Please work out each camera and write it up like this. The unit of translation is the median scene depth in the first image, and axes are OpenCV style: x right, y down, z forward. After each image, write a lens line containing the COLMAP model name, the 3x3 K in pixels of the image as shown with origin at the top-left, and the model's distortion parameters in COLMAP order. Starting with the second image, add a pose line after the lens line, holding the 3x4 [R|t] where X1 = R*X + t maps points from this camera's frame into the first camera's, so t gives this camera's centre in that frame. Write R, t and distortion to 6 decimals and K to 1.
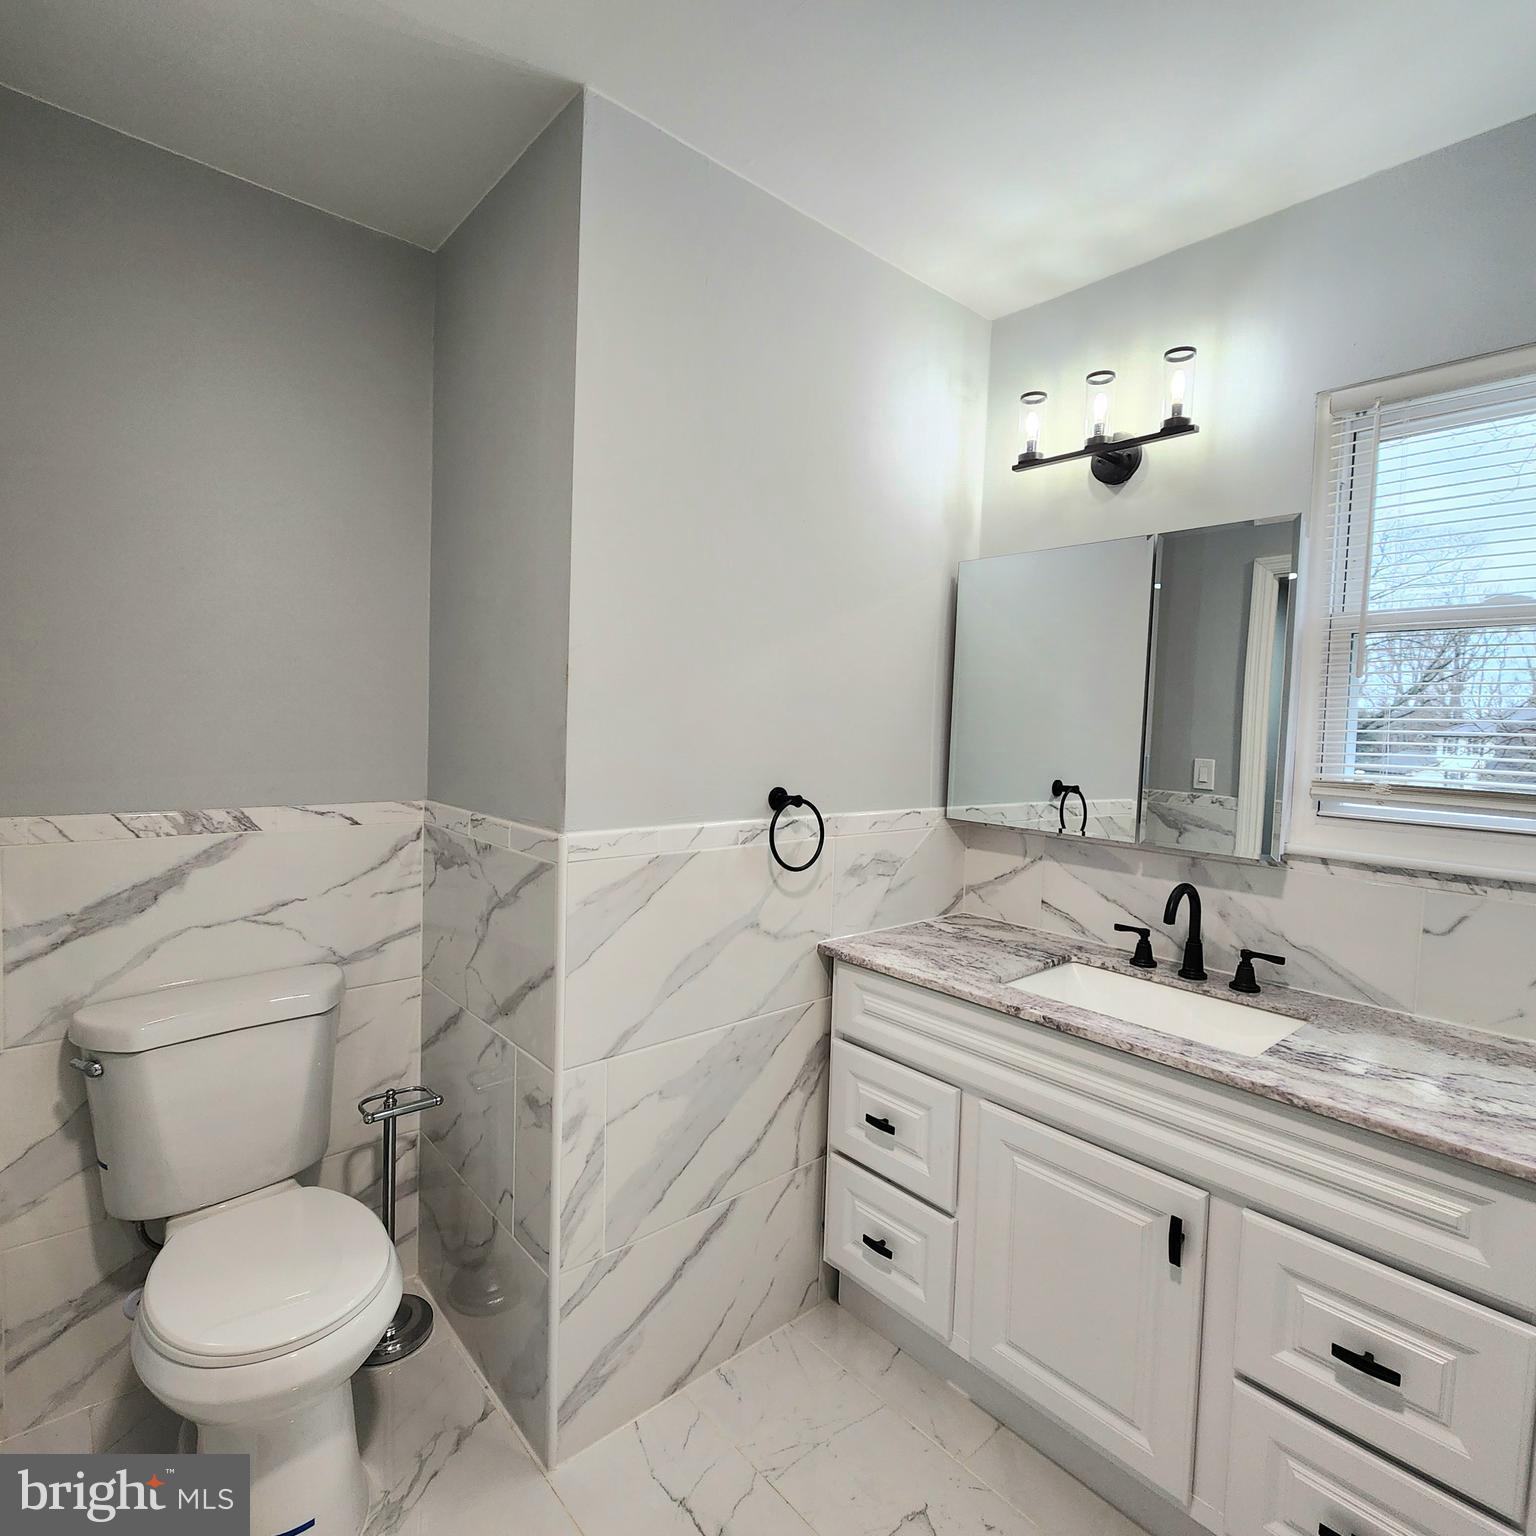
lens RADIAL K [[838.6, 0, 768.0], [0, 838.6, 768.4], [0, 0, 1]] dist [0.002114, 0.001148]
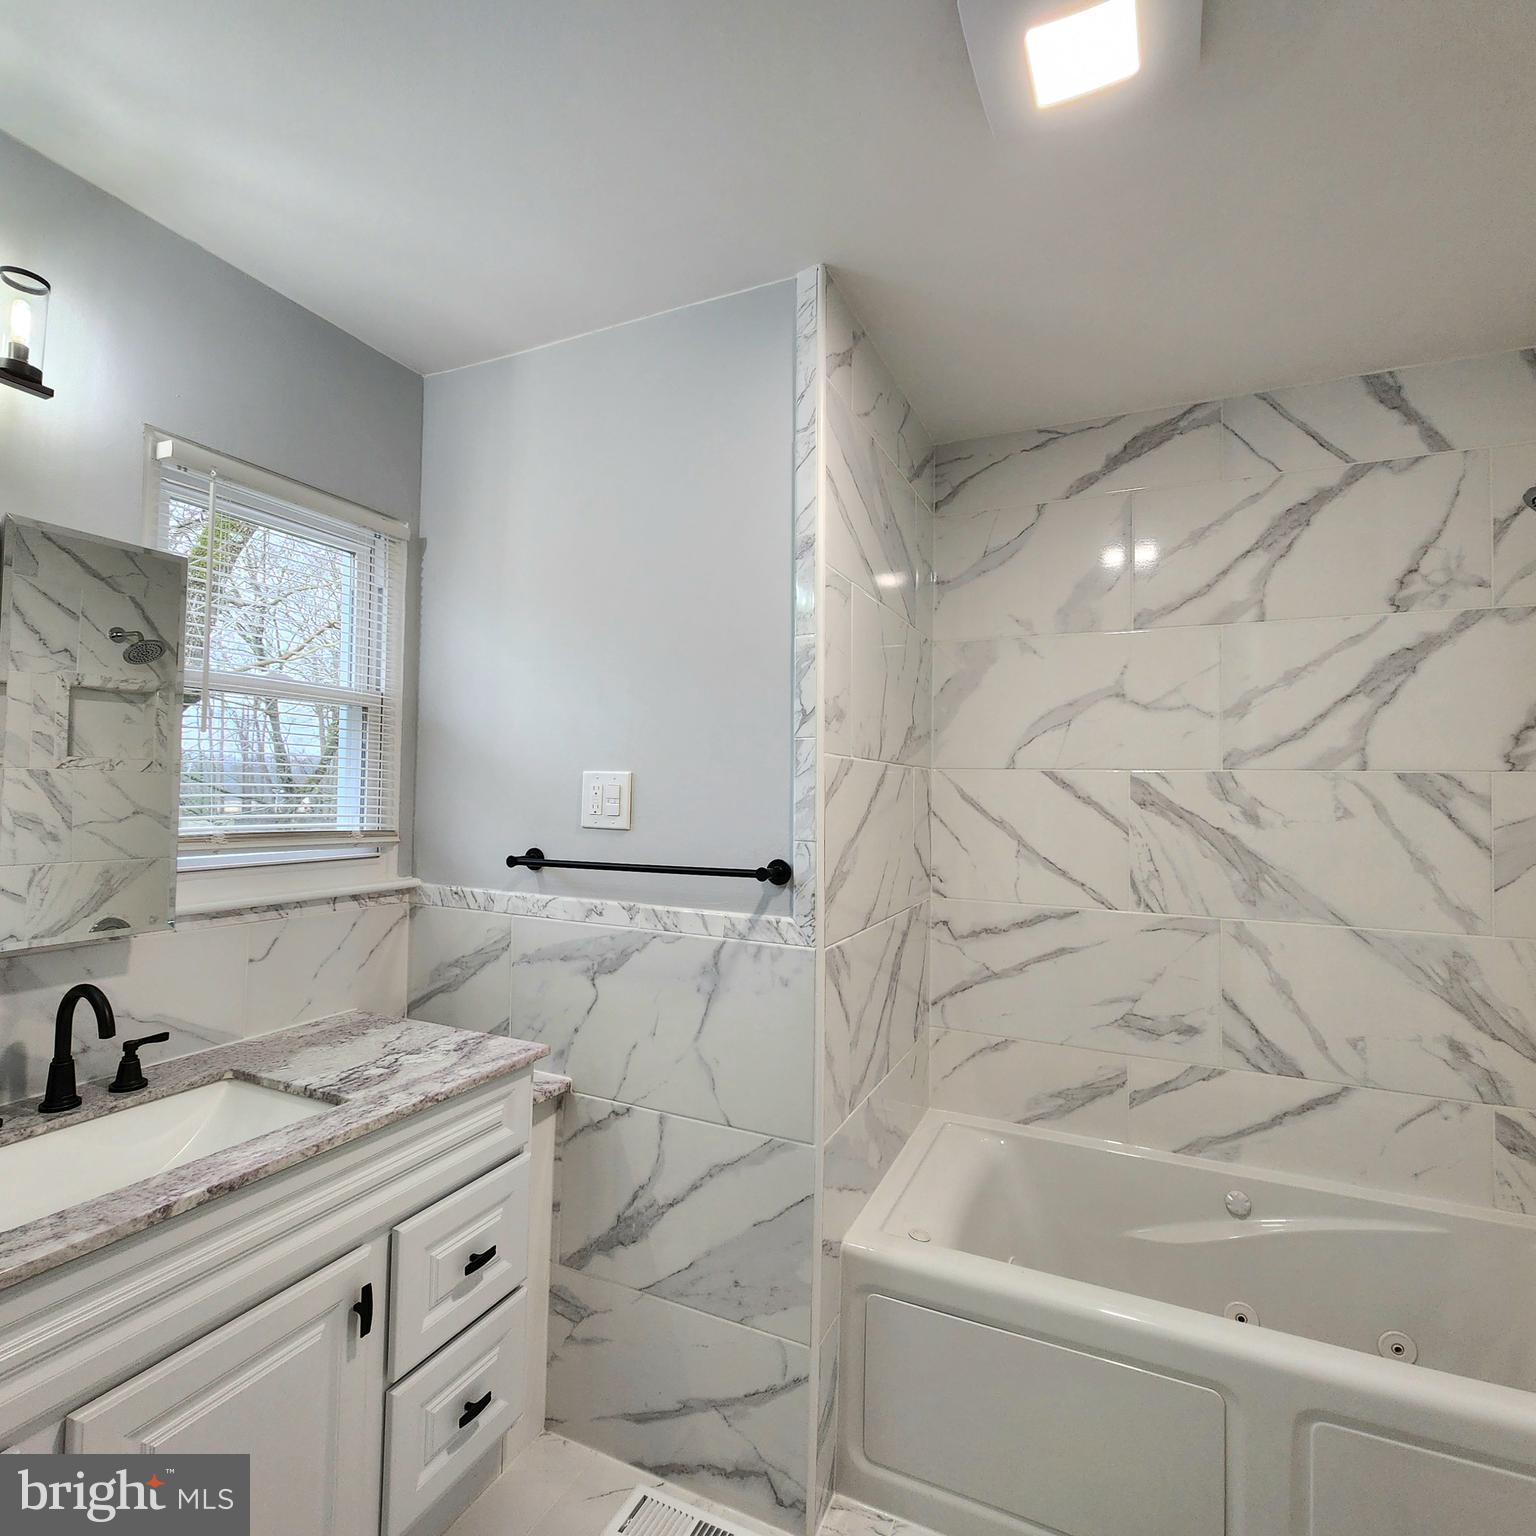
lens RADIAL K [[838.6, 0, 725.6], [0, 838.6, 773.4], [0, 0, 1]] dist [0.002114, 0.001148]
pose [[-0.372888, -0.014743, 0.927759, -0.505599], [0.024636, 0.999364, 0.025783, -0.072365], [-0.927549, 0.032471, -0.372287, 0.834918]]
